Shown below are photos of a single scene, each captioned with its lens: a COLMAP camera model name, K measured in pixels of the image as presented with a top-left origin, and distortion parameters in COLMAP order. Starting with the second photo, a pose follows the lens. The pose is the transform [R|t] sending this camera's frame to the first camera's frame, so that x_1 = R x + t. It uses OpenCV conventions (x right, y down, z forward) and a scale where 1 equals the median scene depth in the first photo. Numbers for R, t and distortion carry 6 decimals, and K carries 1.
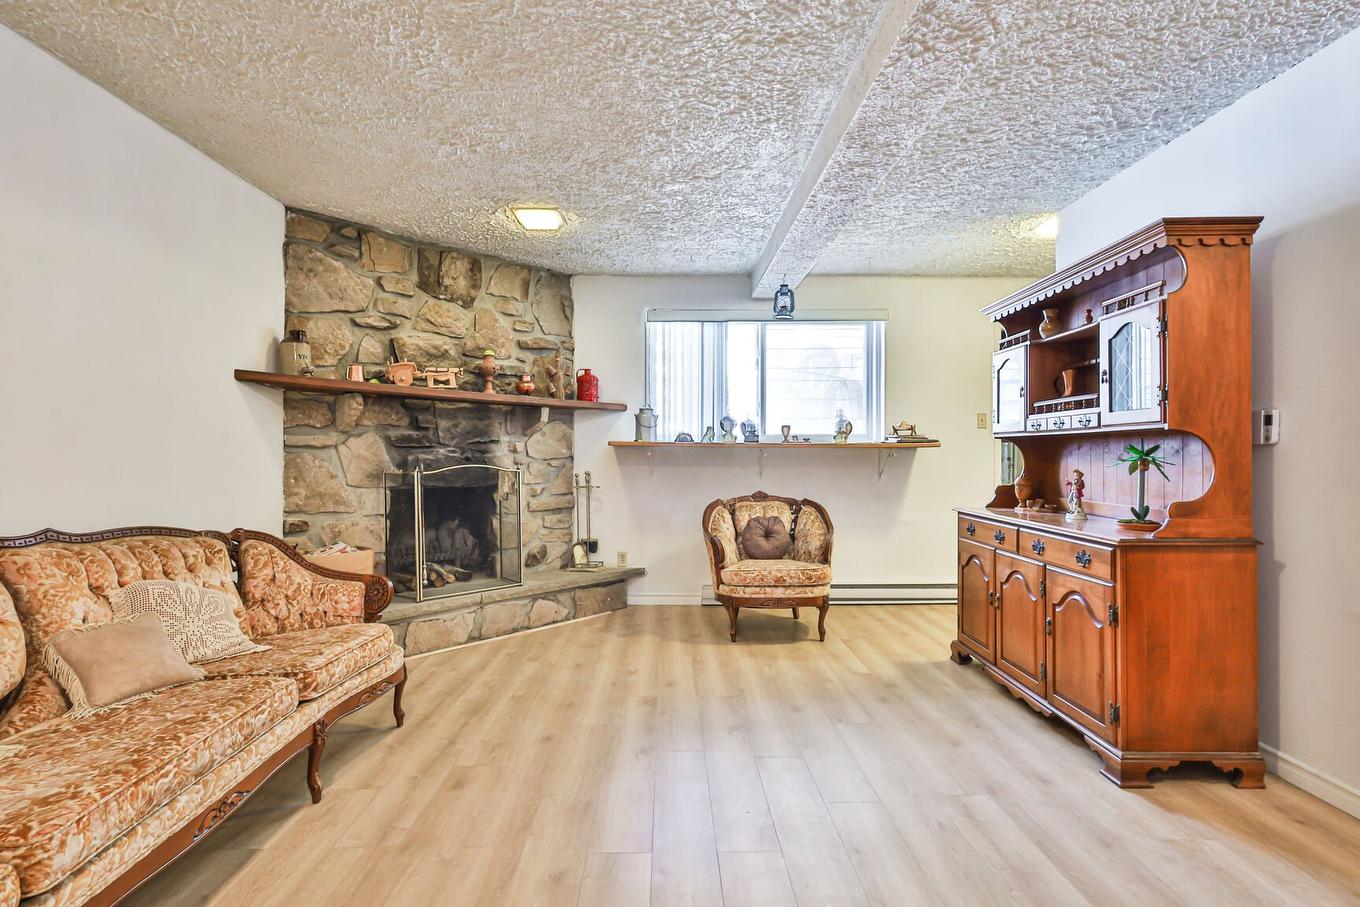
lens RADIAL K [[664.5, 0, 678.3], [0, 664.5, 451.7], [0, 0, 1]] dist [-0.001459, 0.000399]
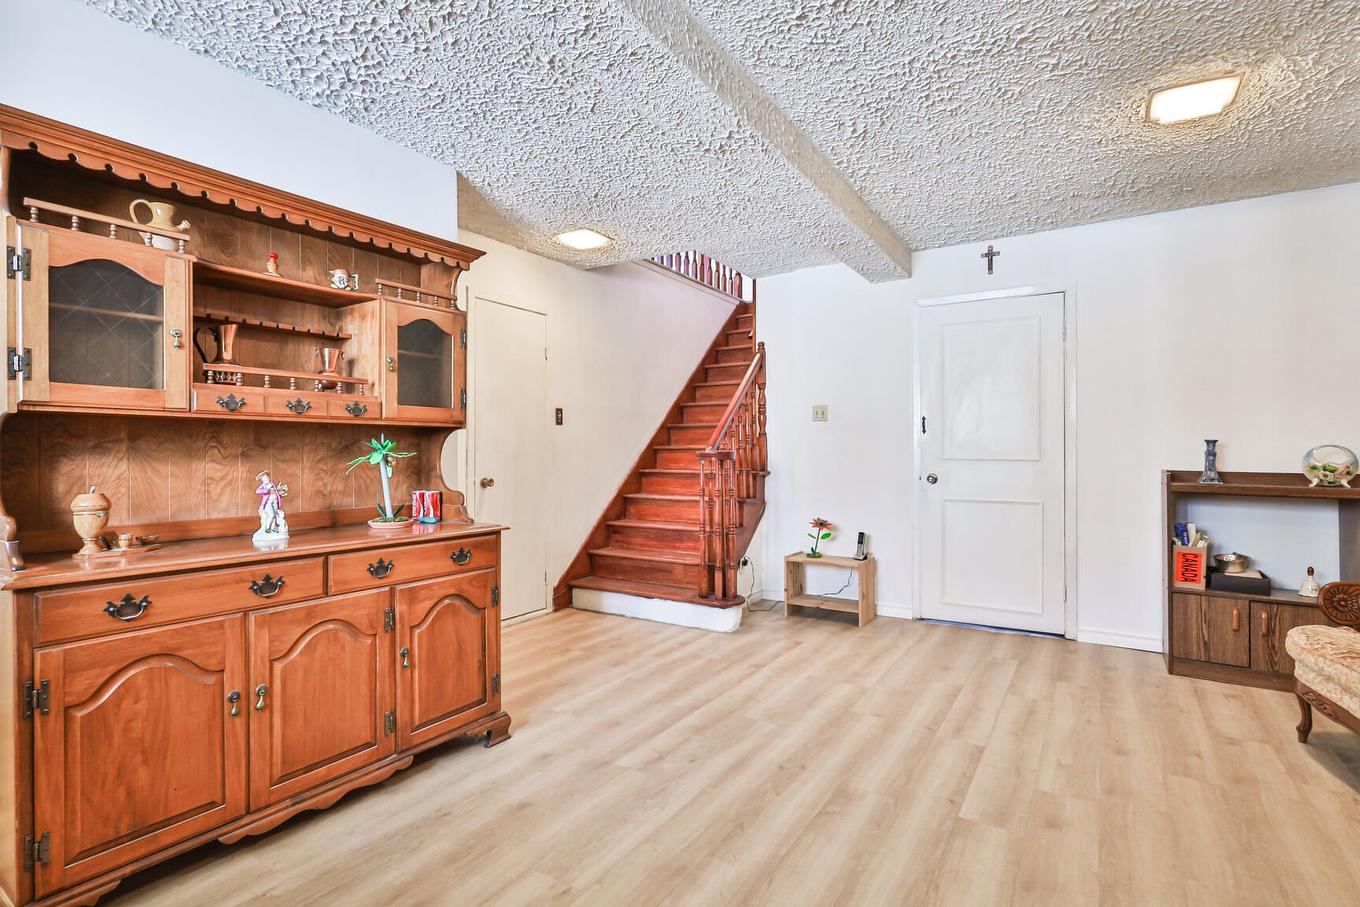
lens RADIAL K [[664.5, 0, 681.3], [0, 664.5, 451.6], [0, 0, 1]] dist [-0.001459, 0.000399]
pose [[-0.828061, -0.000927, 0.560638, -0.227607], [0.002196, 0.999986, 0.004897, 0.002964], [-0.560634, 0.005286, -0.828047, 1.788457]]
